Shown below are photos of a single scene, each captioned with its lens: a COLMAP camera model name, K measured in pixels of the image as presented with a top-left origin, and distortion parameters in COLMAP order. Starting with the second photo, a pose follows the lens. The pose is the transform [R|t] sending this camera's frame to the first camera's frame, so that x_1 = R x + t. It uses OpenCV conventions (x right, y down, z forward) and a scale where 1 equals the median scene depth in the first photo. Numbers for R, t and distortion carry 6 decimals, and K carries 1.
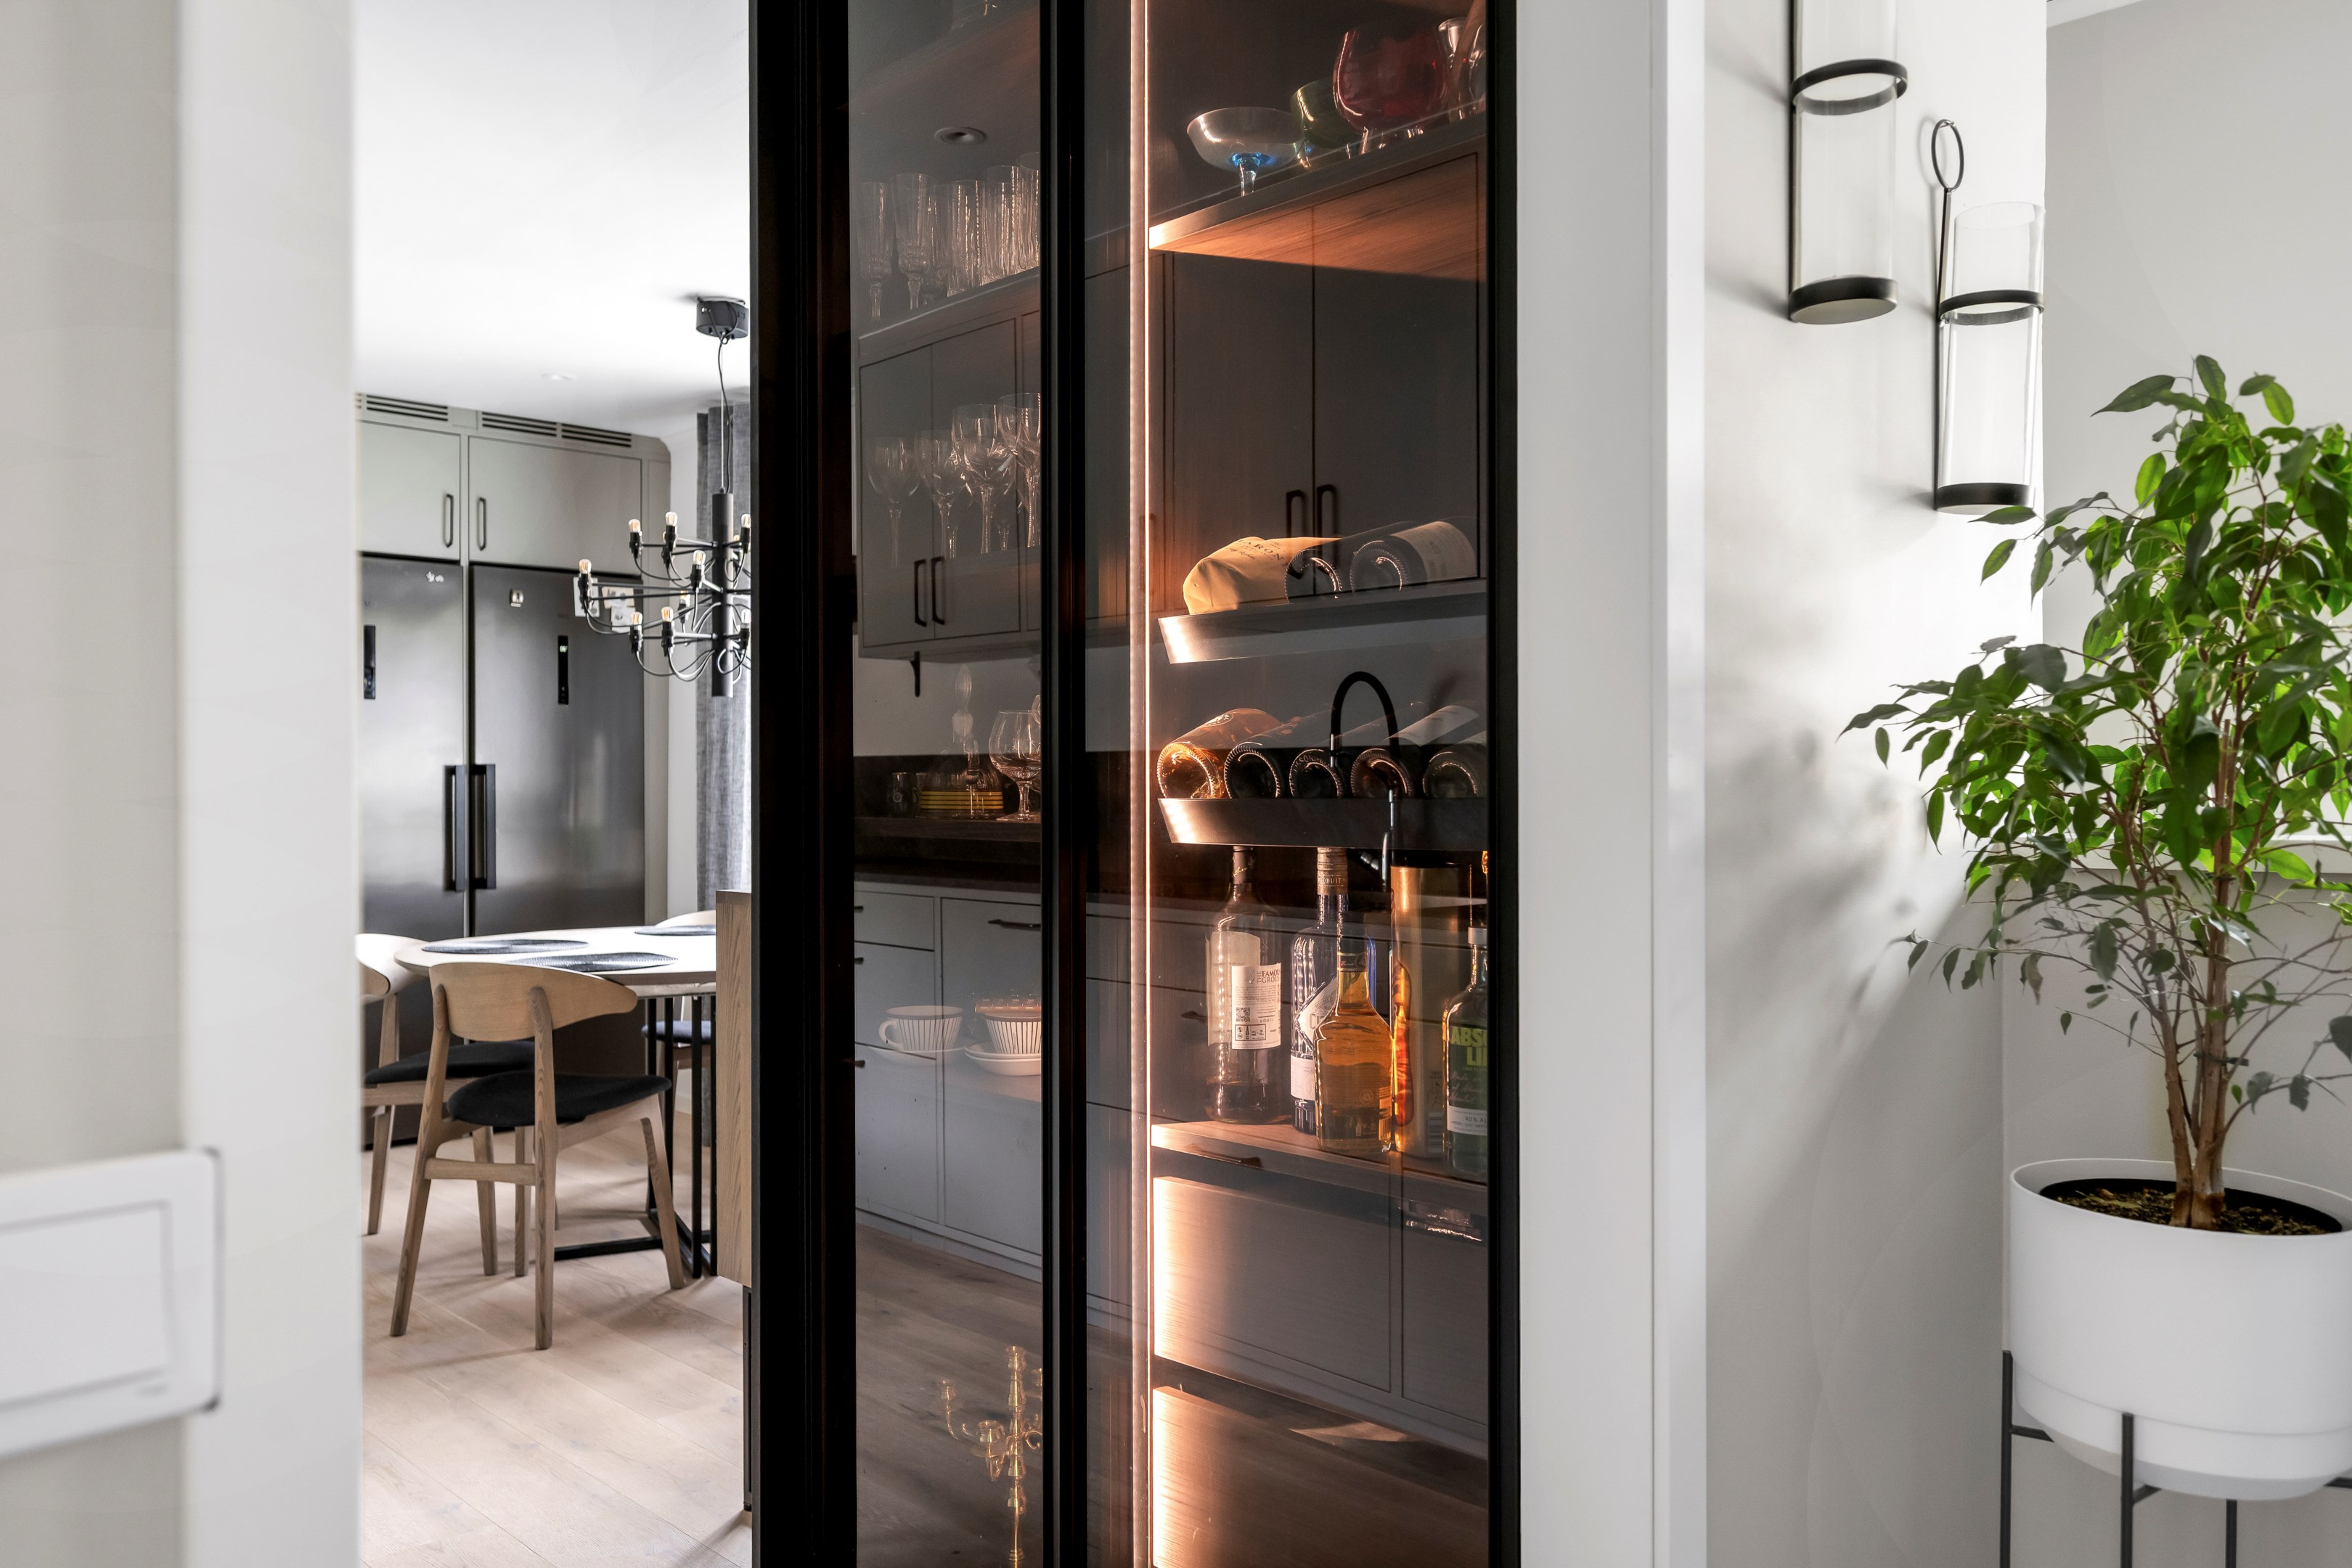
lens RADIAL K [[1728.3, 0, 1182.2], [0, 1728.3, 787.0], [0, 0, 1]] dist [0.007476, 0.001593]
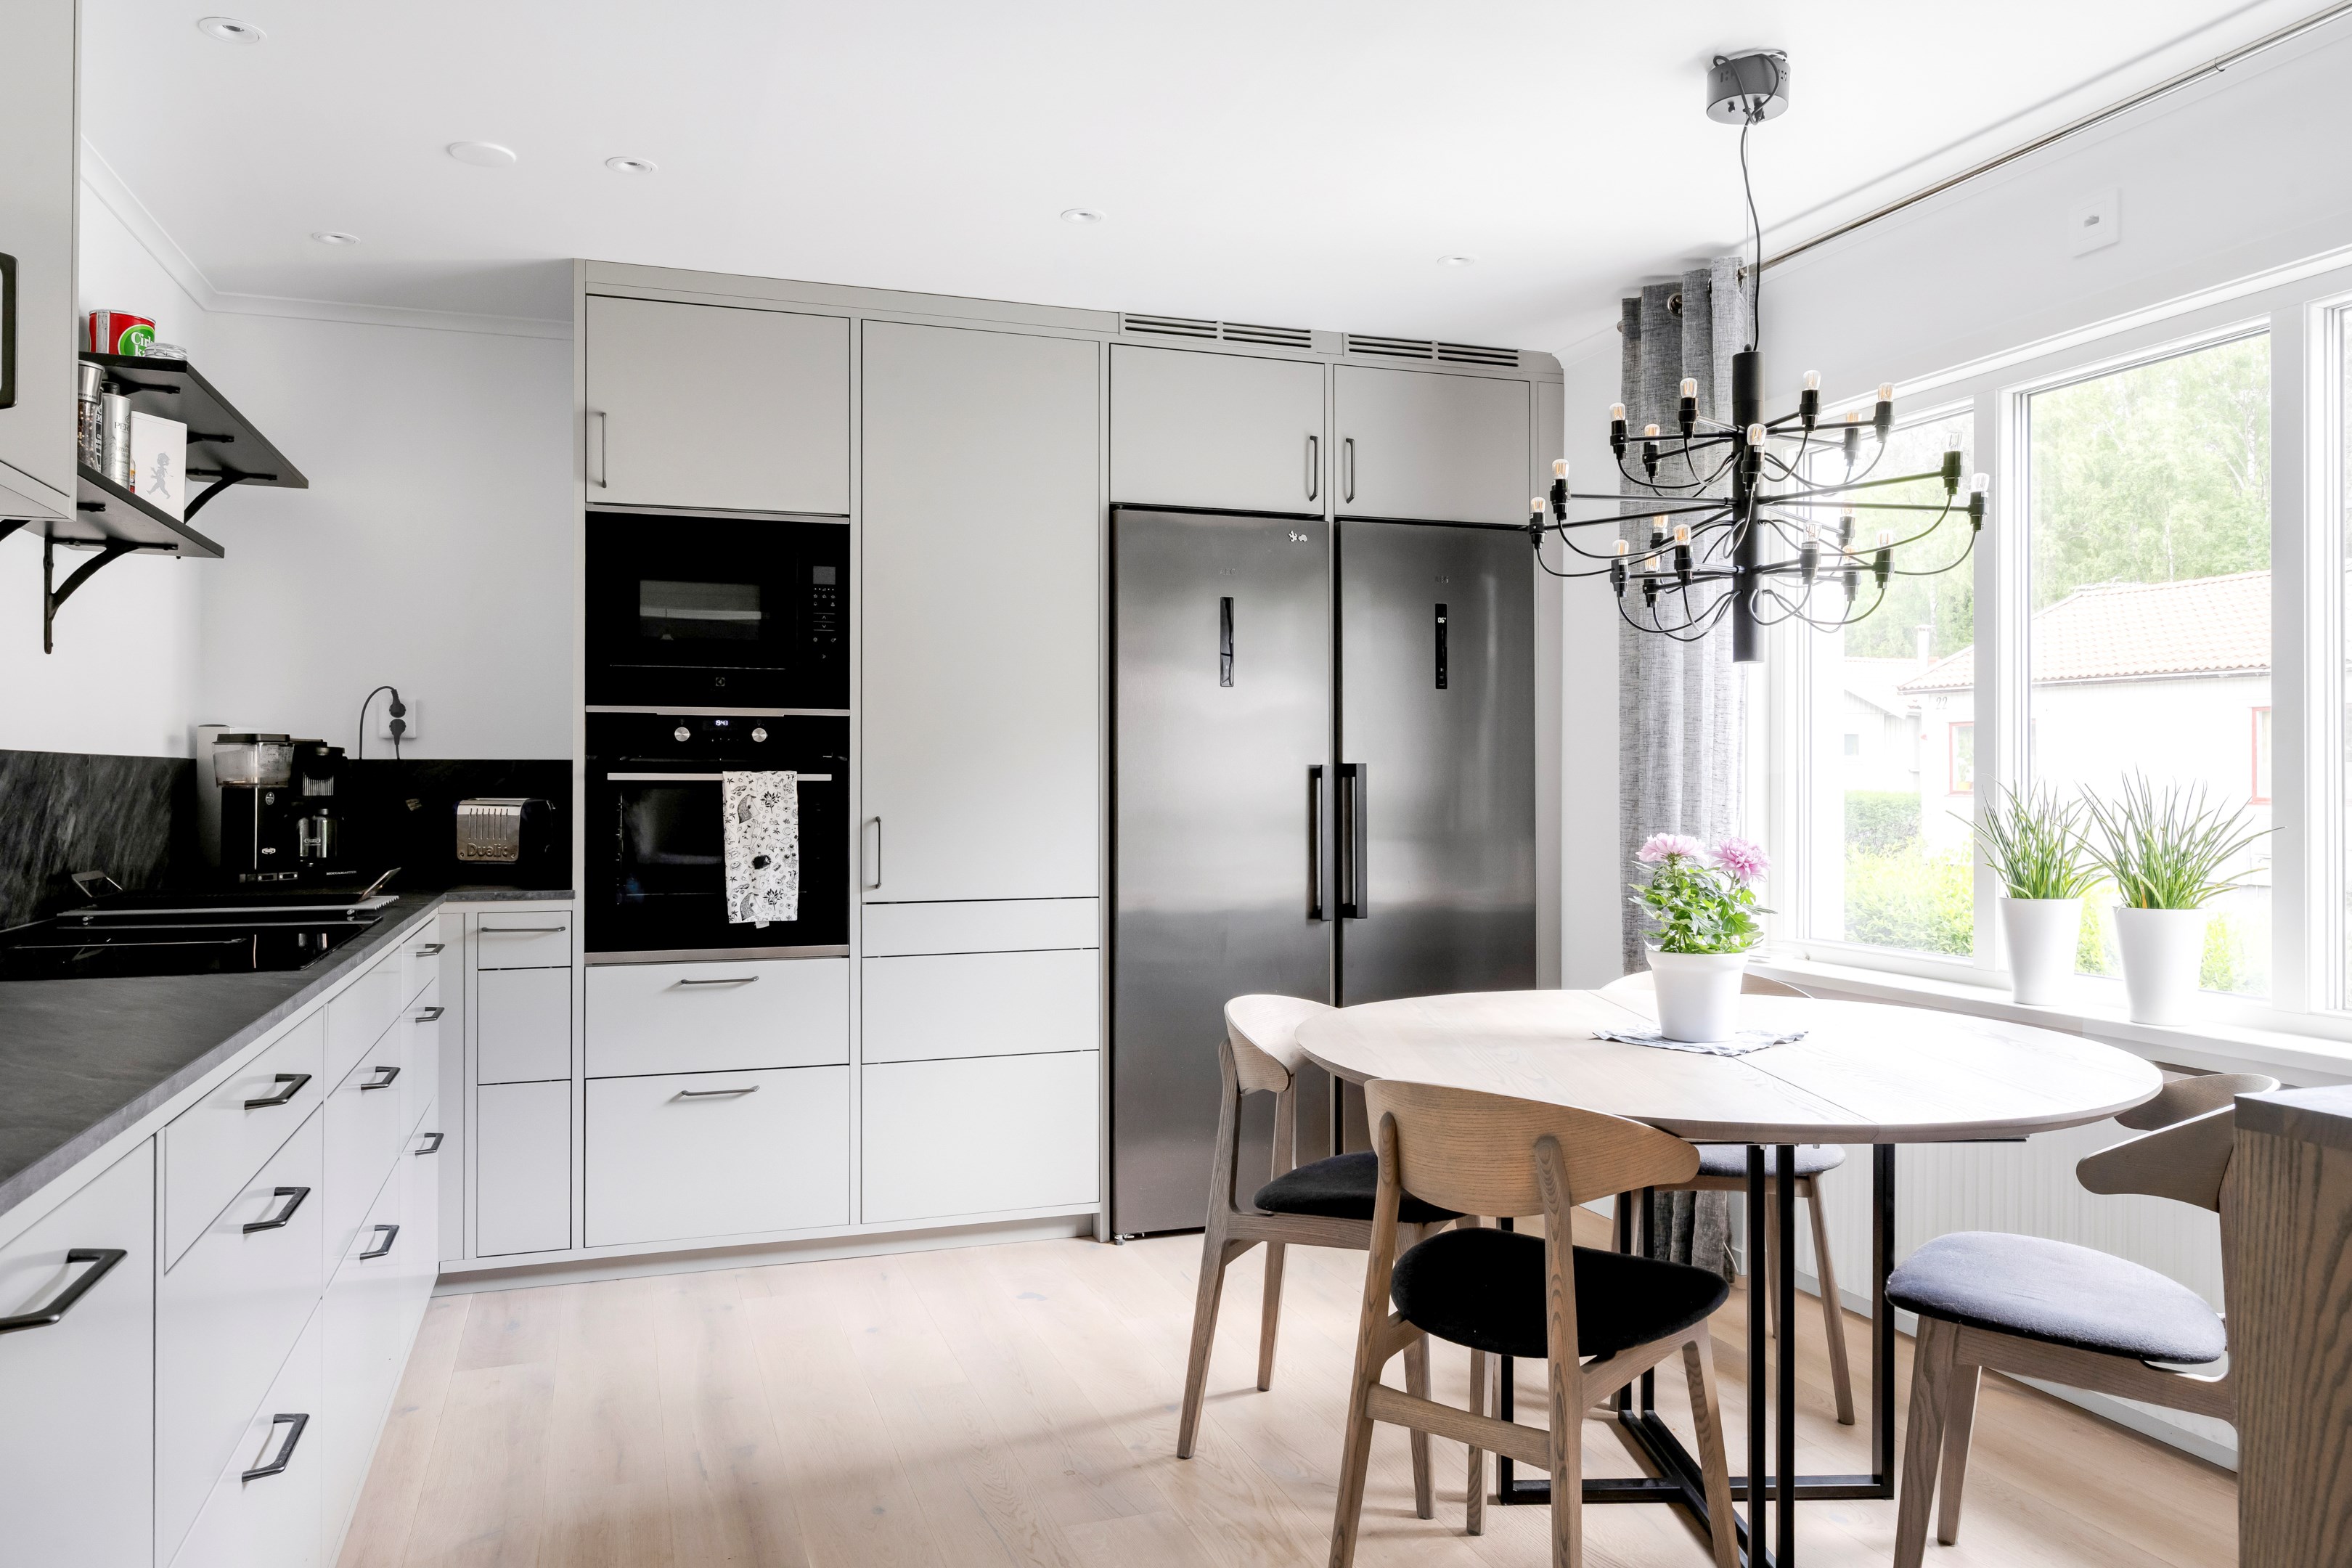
lens RADIAL K [[1584.3, 0, 1166.4], [0, 1584.3, 760.0], [0, 0, 1]] dist [-0.004899, -0.001133]
pose [[0.907995, -0.003922, -0.418962, -0.387076], [-0.001251, 0.999926, -0.012073, -0.013544], [0.418979, 0.011487, 0.907923, 0.652322]]
